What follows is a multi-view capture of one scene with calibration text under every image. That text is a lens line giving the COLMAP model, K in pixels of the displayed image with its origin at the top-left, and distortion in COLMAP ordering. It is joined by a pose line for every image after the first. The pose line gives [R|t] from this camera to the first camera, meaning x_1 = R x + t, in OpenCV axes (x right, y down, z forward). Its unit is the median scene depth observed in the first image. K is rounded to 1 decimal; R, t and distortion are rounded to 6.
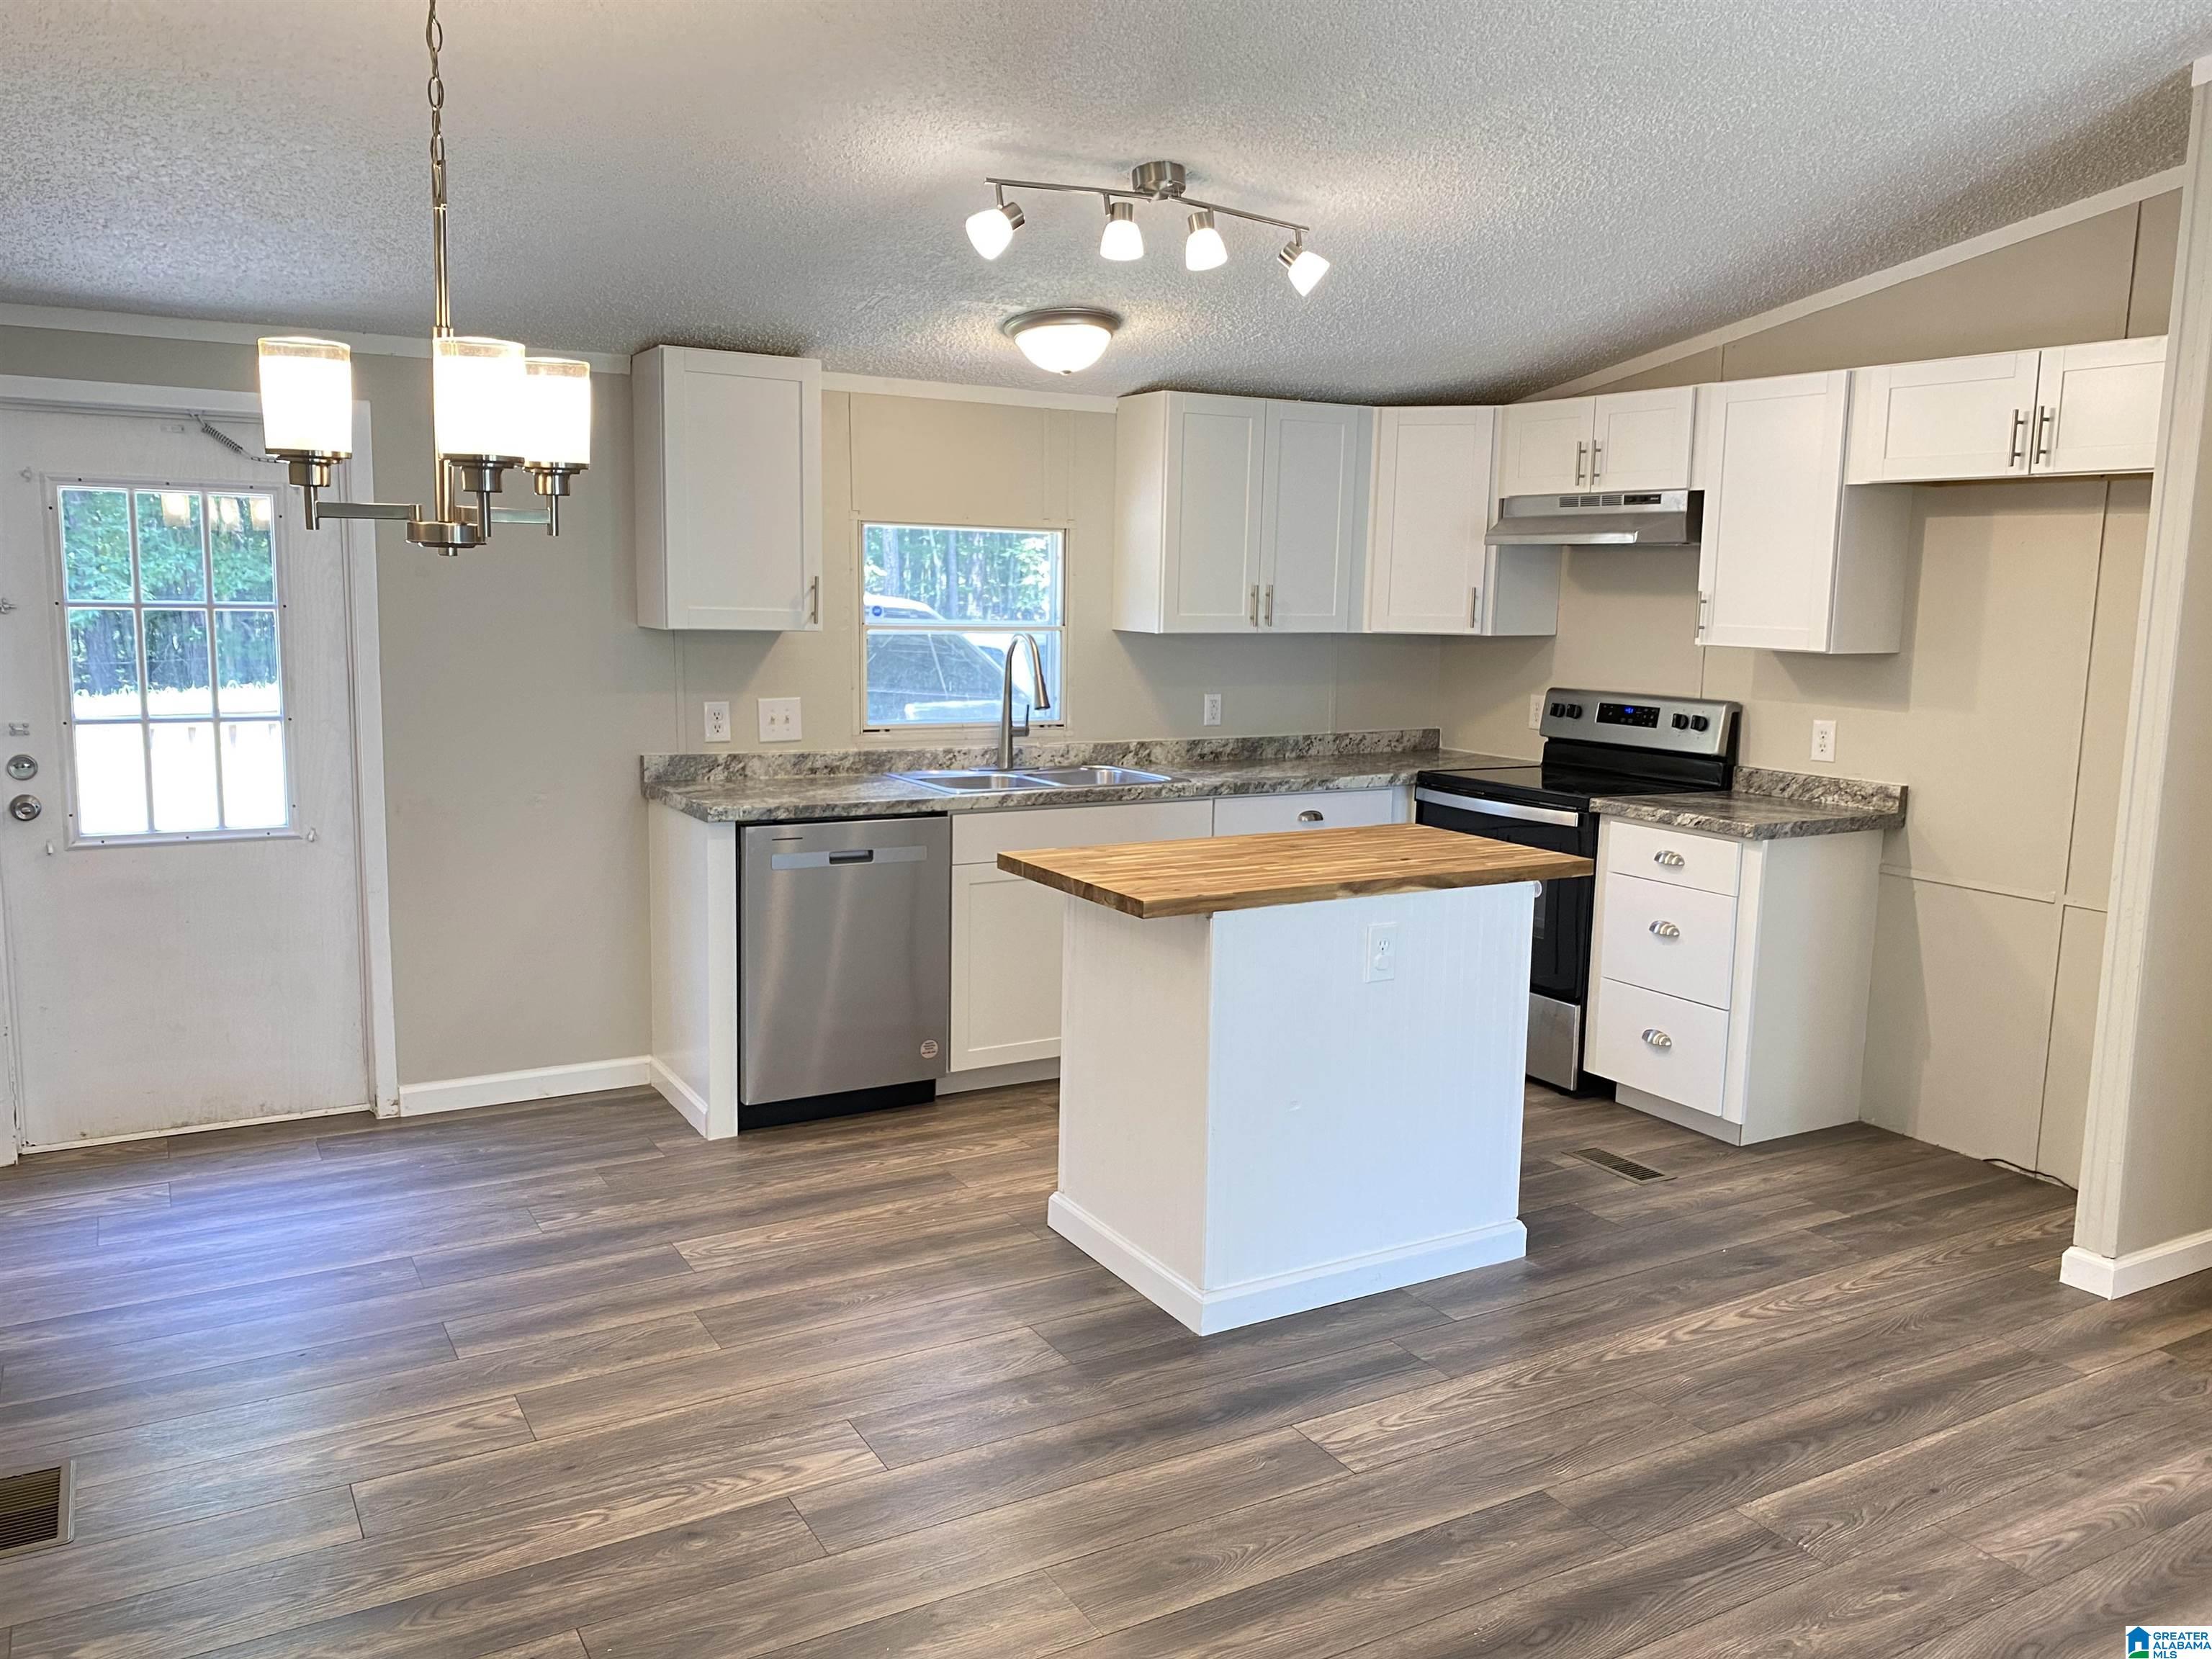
lens RADIAL K [[1679.1, 0, 1091.6], [0, 1679.1, 824.1], [0, 0, 1]] dist [0.042970, -0.046351]
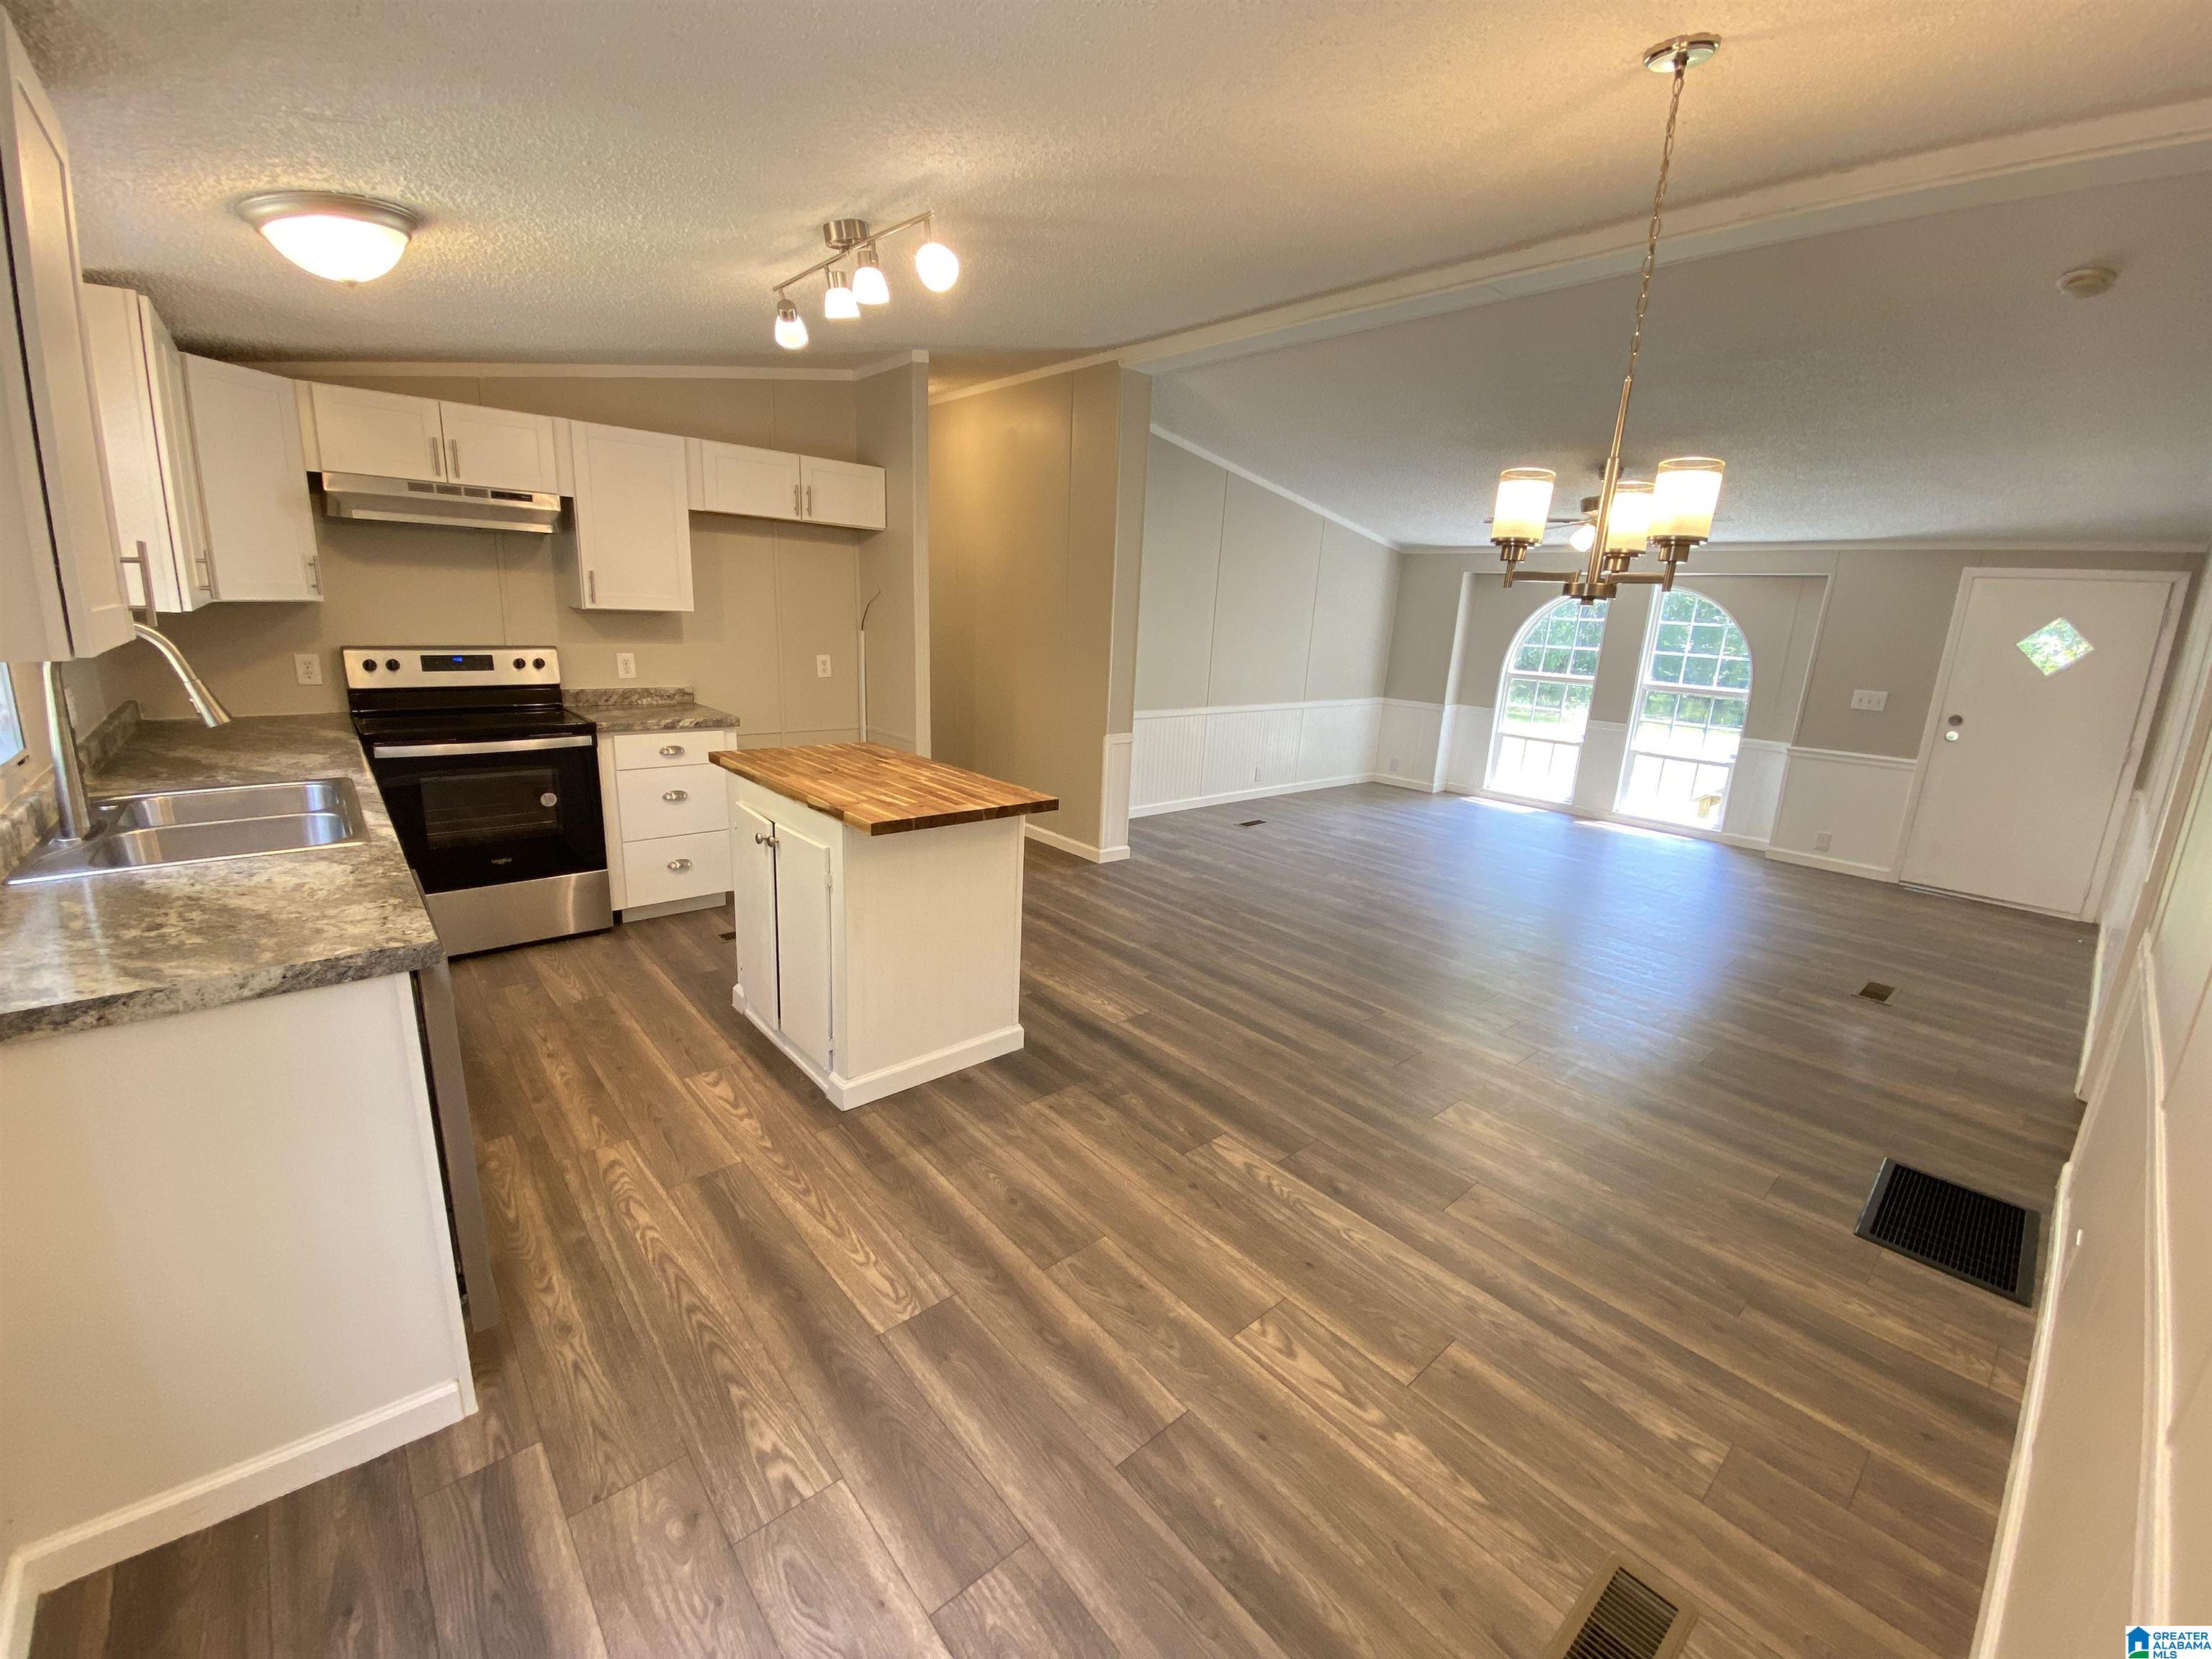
lens RADIAL K [[889.0, 0, 1102.2], [0, 889.0, 825.8], [0, 0, 1]] dist [0.030540, -0.024768]
pose [[-0.194963, -0.263840, 0.944658, -0.625283], [0.091466, 0.954052, 0.285341, -0.131903], [-0.976536, 0.142035, -0.161873, 0.884161]]
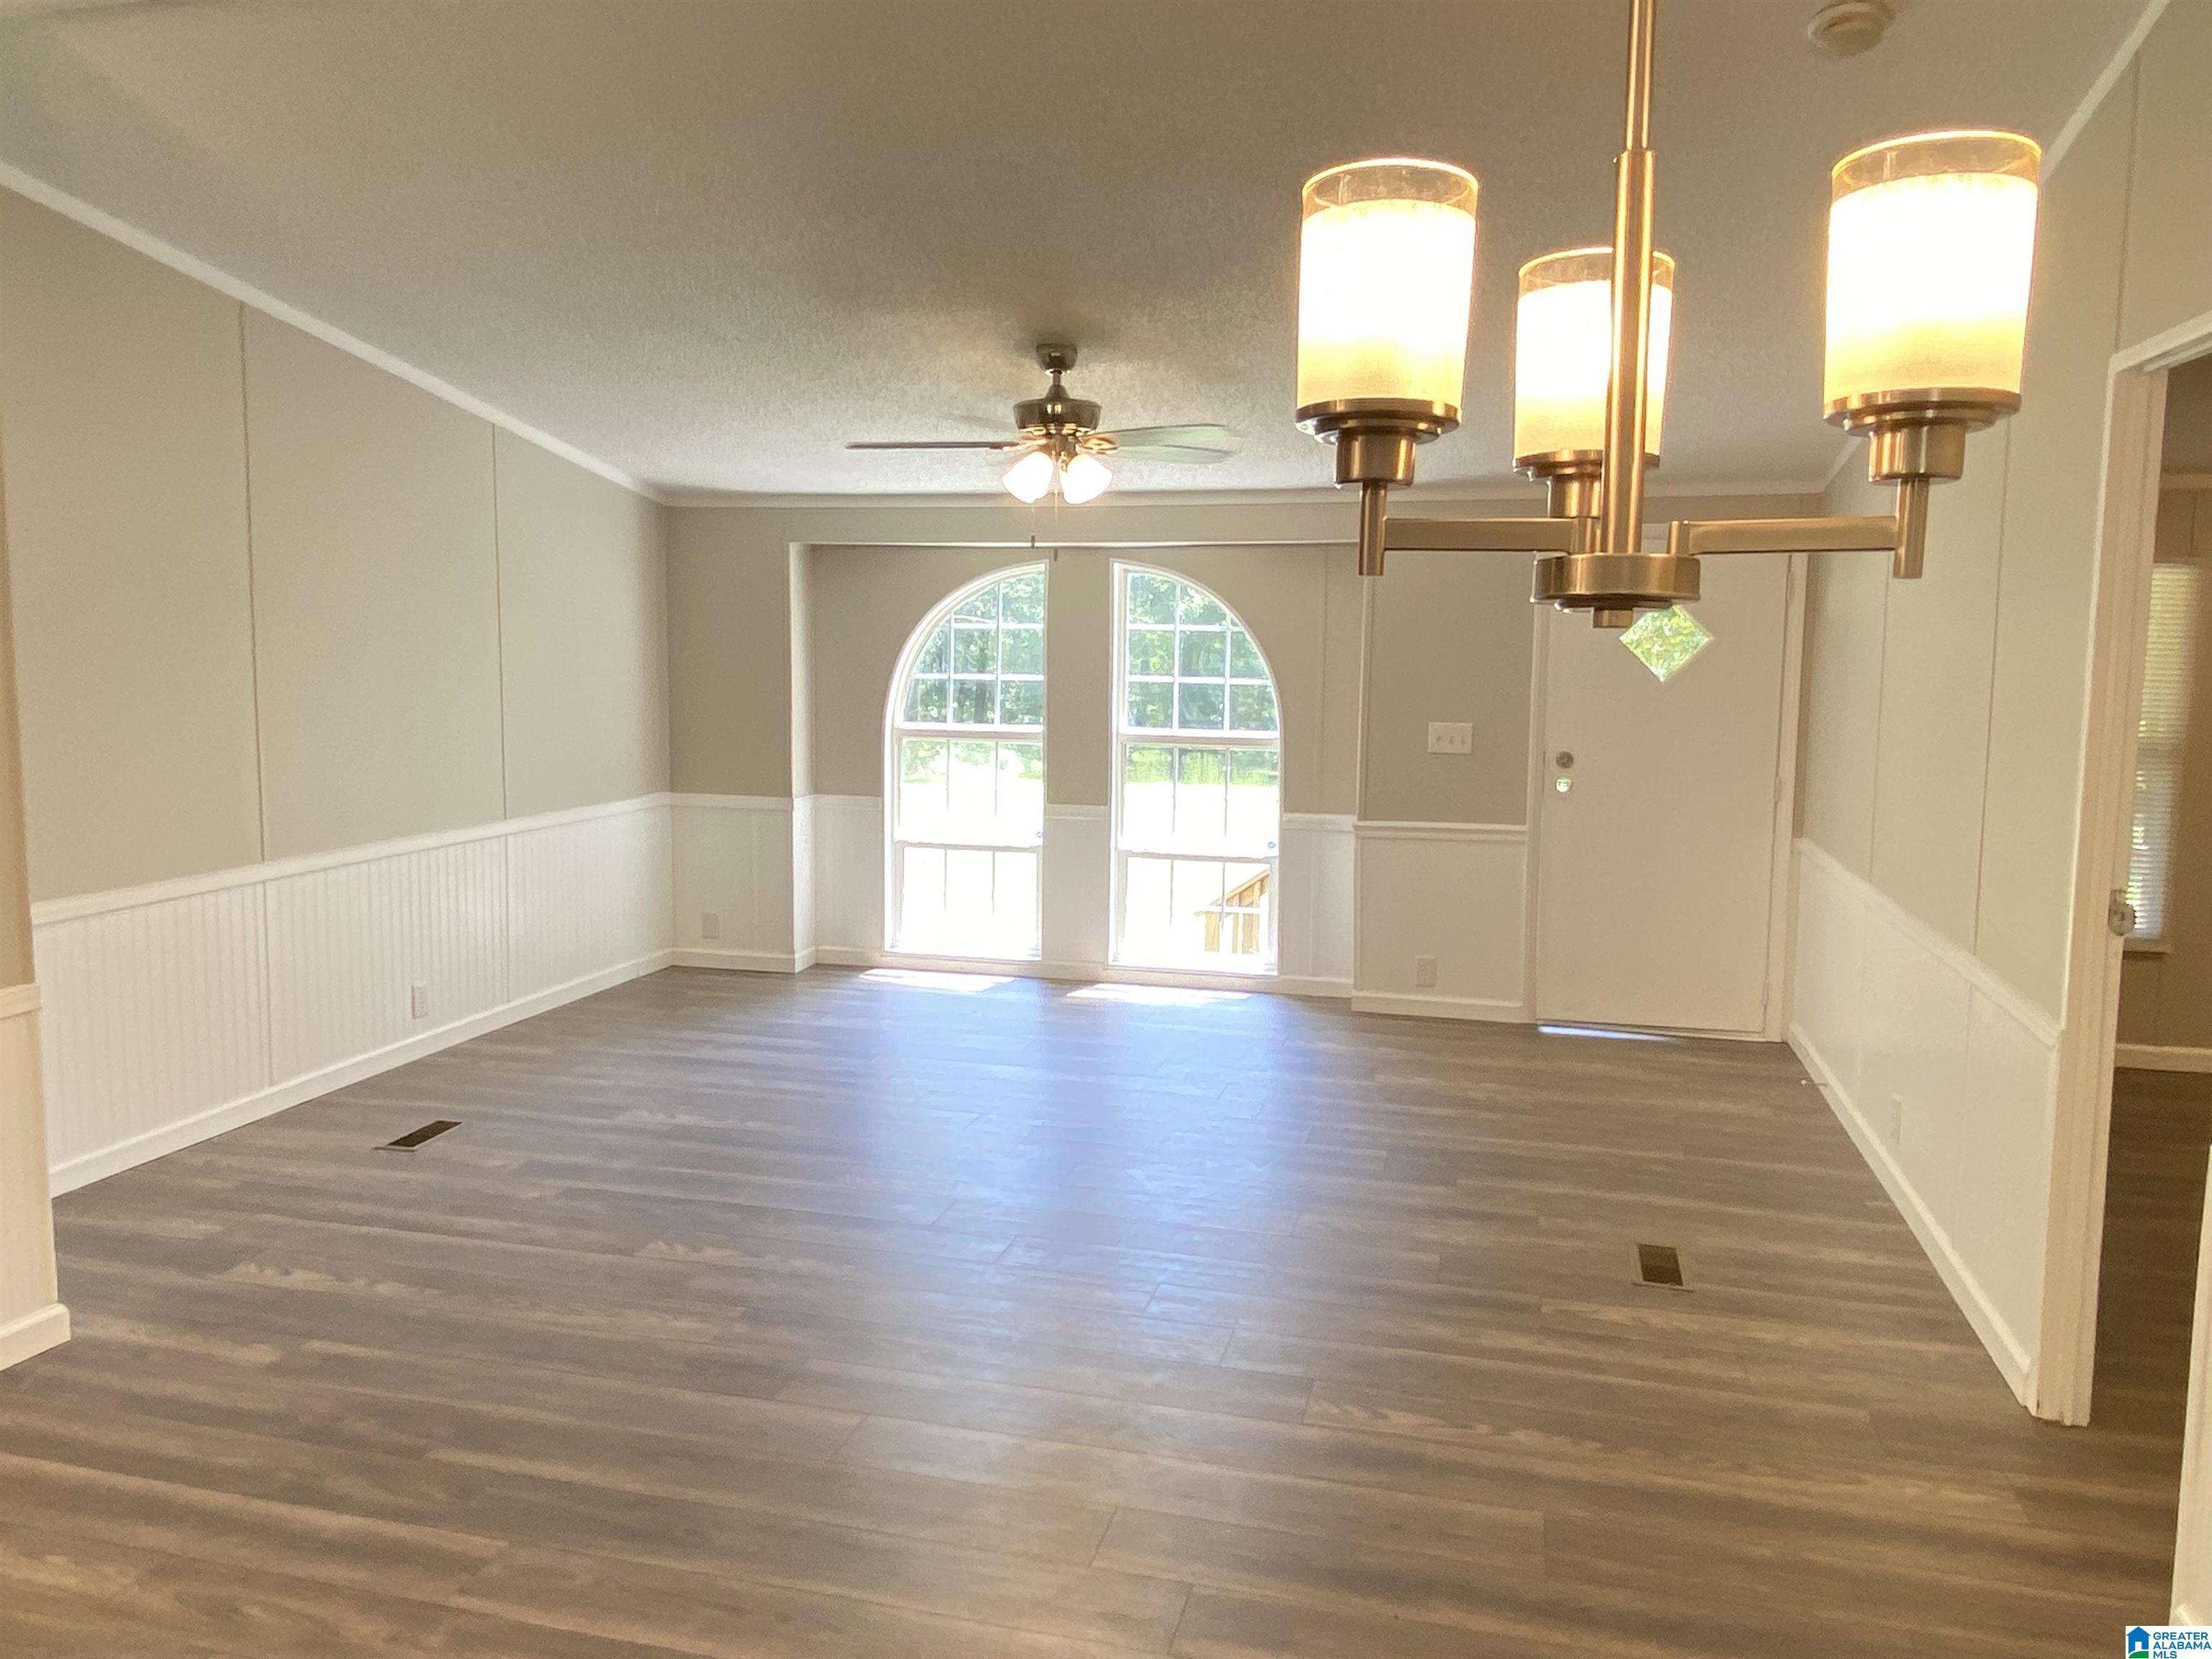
lens RADIAL K [[1612.8, 0, 1095.6], [0, 1612.8, 808.0], [0, 0, 1]] dist [0.044856, -0.002569]
pose [[-0.711838, -0.103889, 0.694618, -0.330867], [0.076878, 0.971532, 0.224089, -0.121915], [-0.698124, 0.212916, -0.683586, 0.785705]]
